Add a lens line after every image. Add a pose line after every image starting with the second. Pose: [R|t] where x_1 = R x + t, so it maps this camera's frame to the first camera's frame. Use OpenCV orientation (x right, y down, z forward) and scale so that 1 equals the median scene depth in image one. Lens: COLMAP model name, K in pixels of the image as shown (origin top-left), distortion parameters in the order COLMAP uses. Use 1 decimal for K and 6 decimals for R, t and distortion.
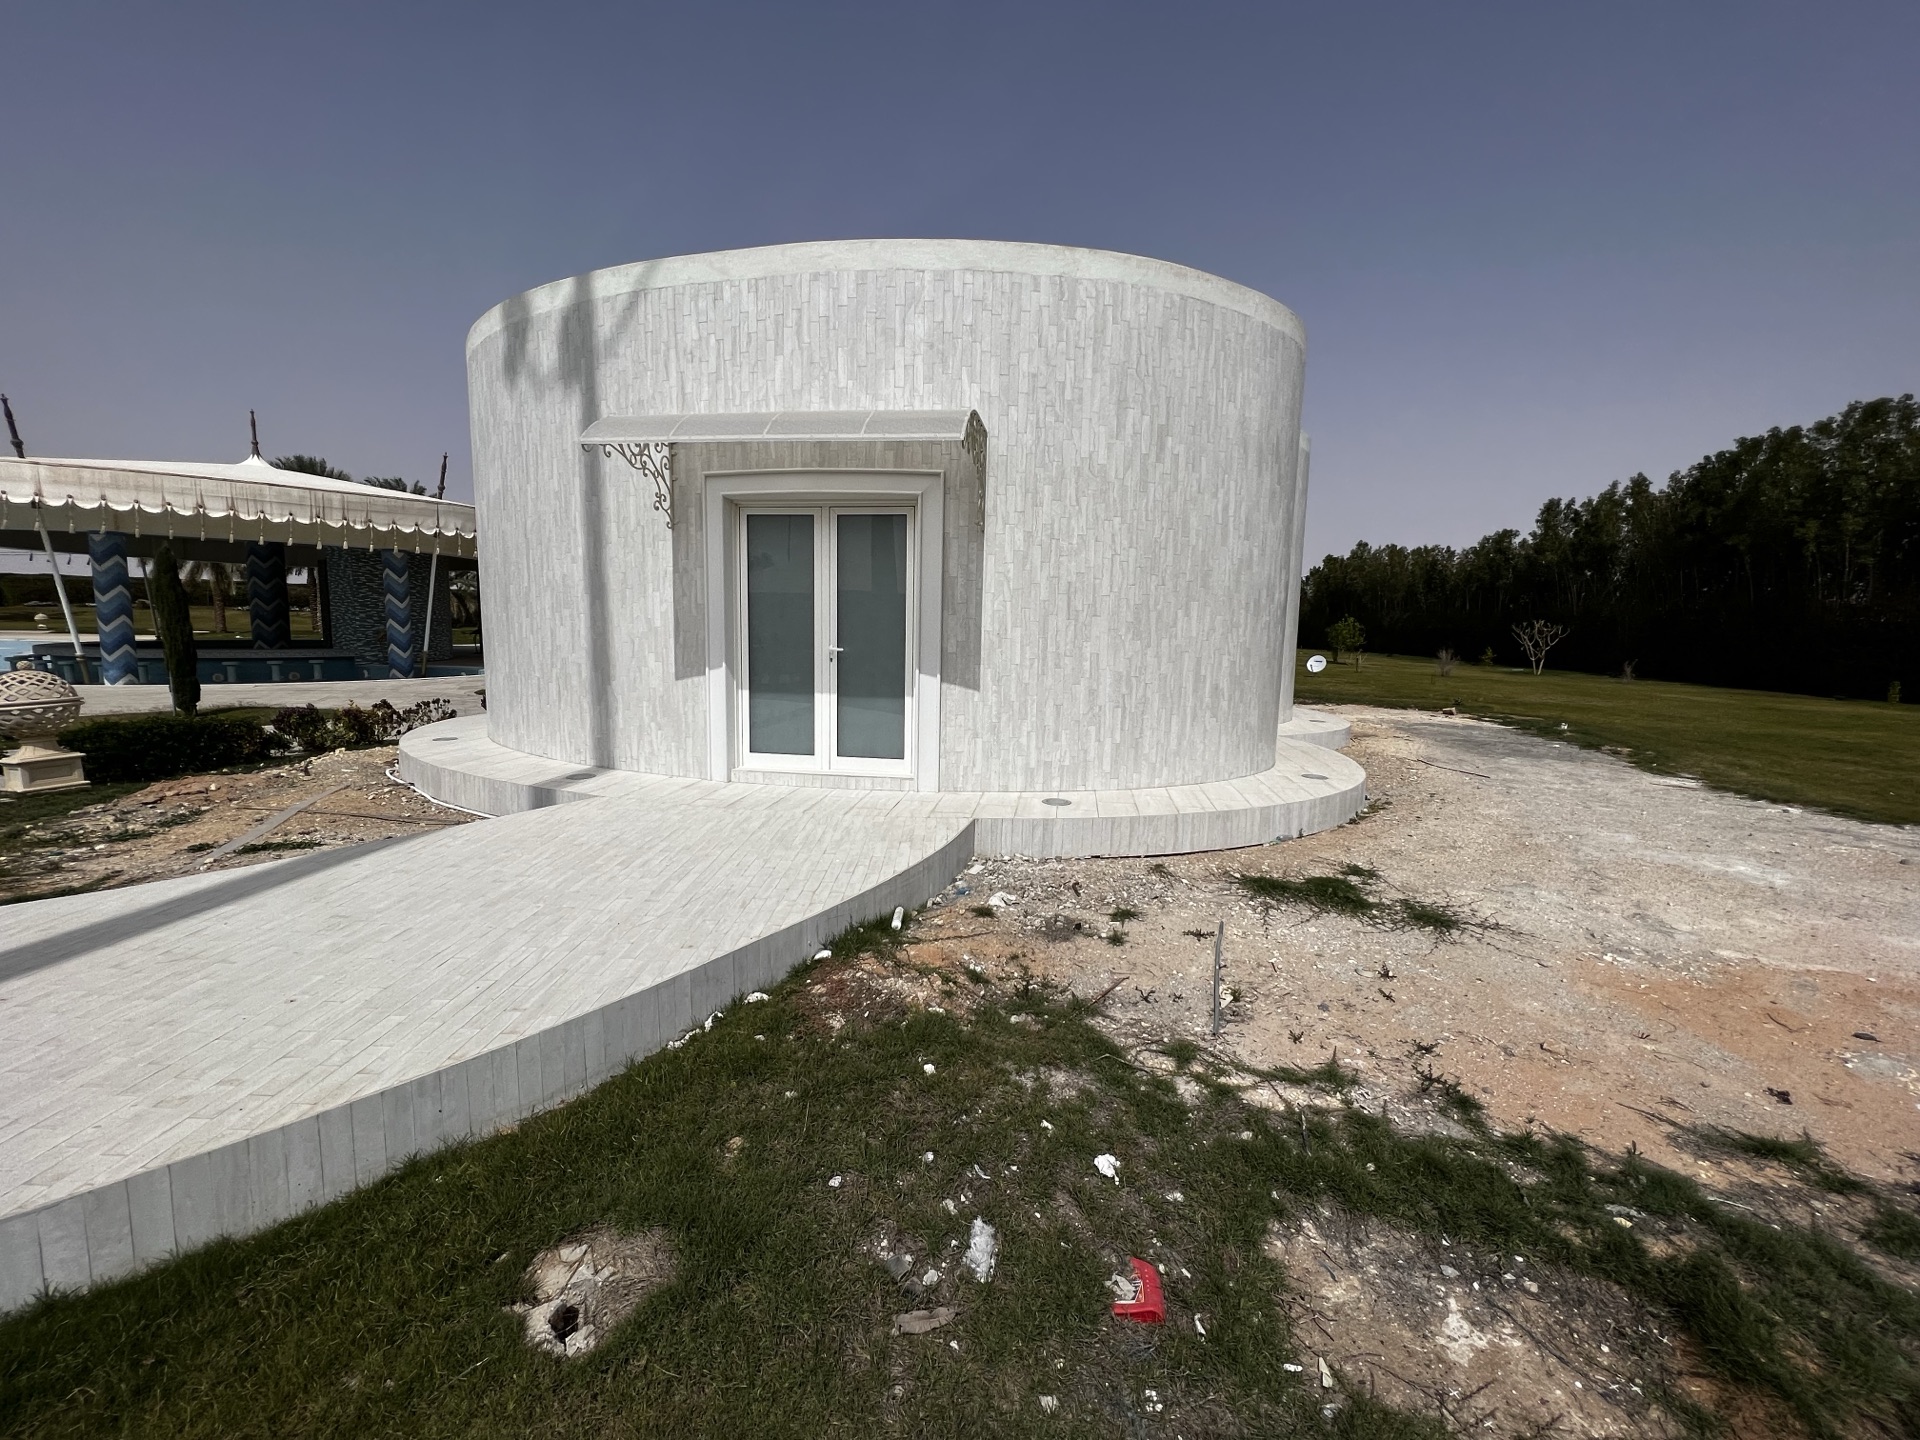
lens RADIAL K [[764.0, 0, 958.5], [0, 764.0, 716.9], [0, 0, 1]] dist [-0.001666, 0.000946]
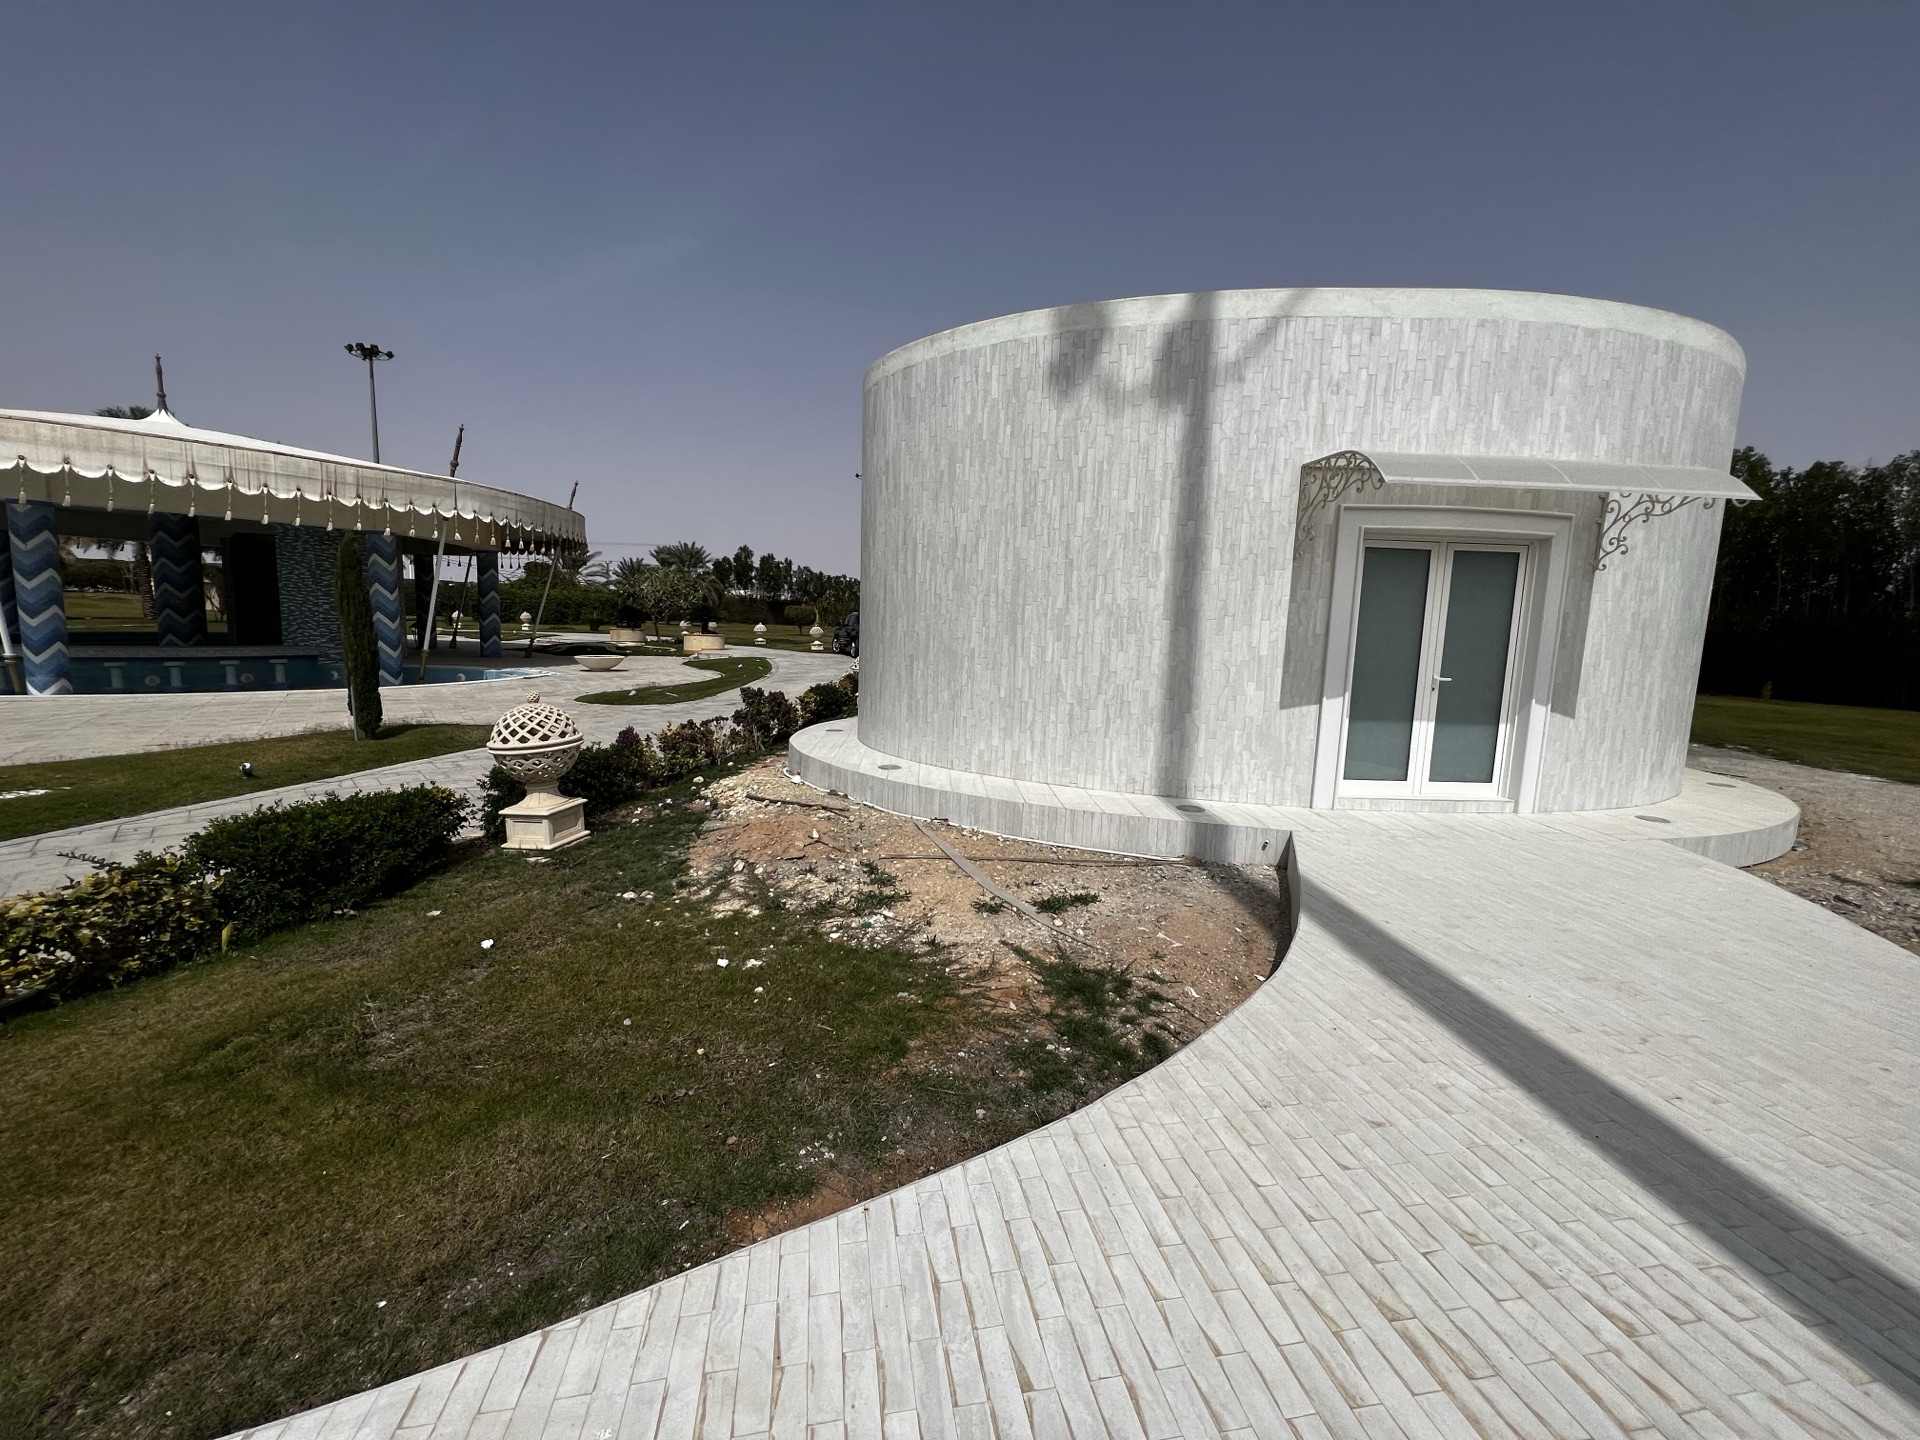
lens RADIAL K [[764.0, 0, 964.5], [0, 764.0, 717.2], [0, 0, 1]] dist [-0.001666, 0.000946]
pose [[0.982161, -0.011510, 0.187687, -0.973697], [0.009333, 0.999879, 0.012481, -0.054559], [-0.187808, -0.010507, 0.982150, 0.097157]]
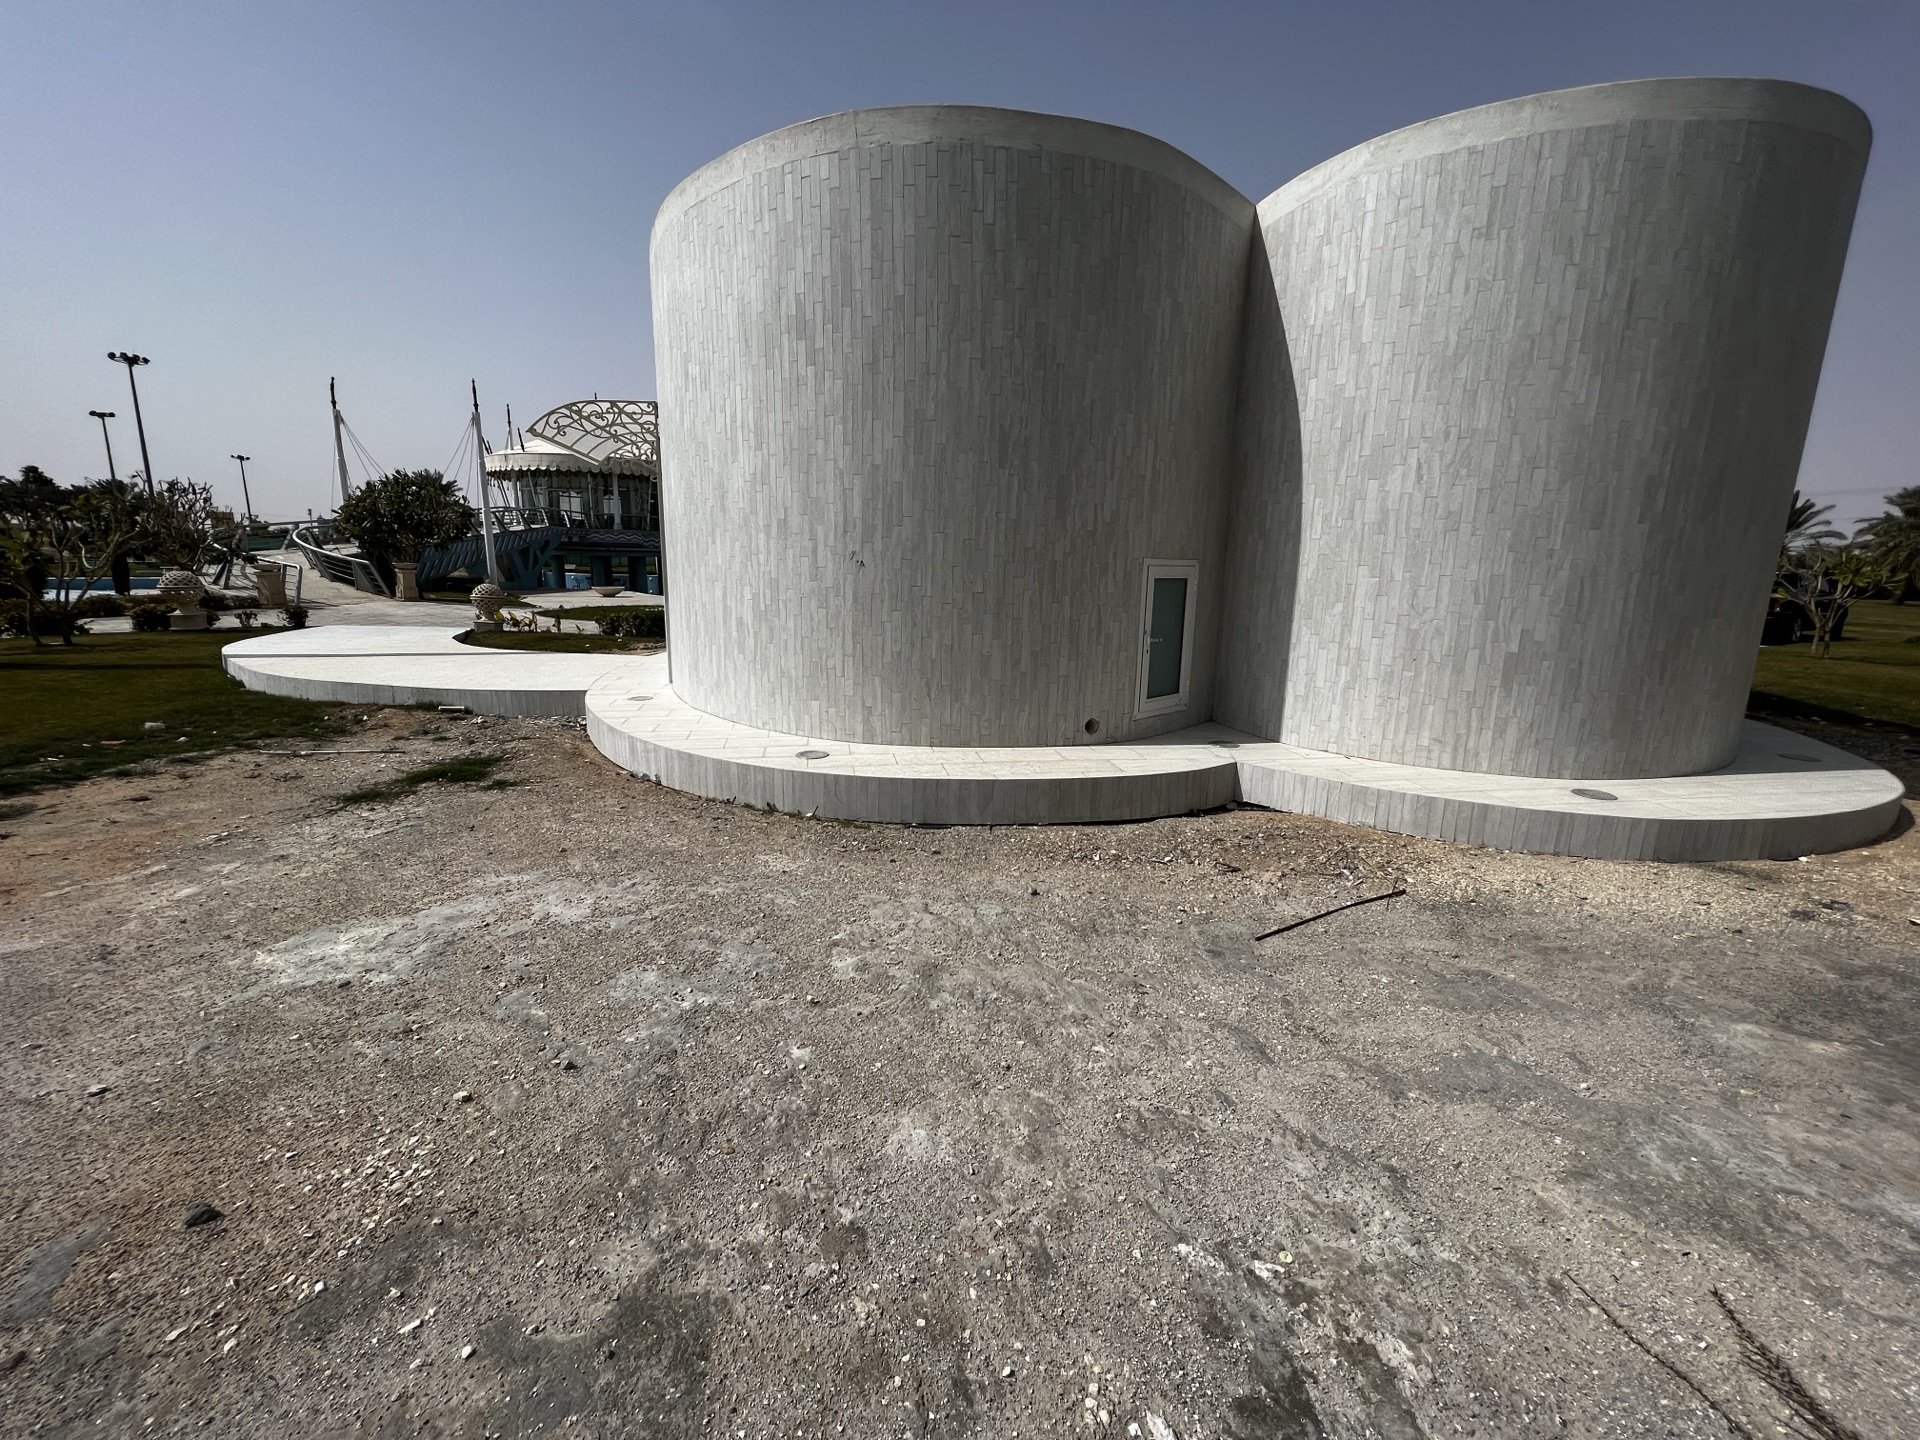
lens RADIAL K [[764.0, 0, 966.4], [0, 764.0, 715.1], [0, 0, 1]] dist [-0.001666, 0.000946]
pose [[0.326862, 0.170693, -0.929530, 1.353719], [-0.128854, 0.982418, 0.135094, -0.090412], [0.936247, 0.075617, 0.343109, 0.991269]]
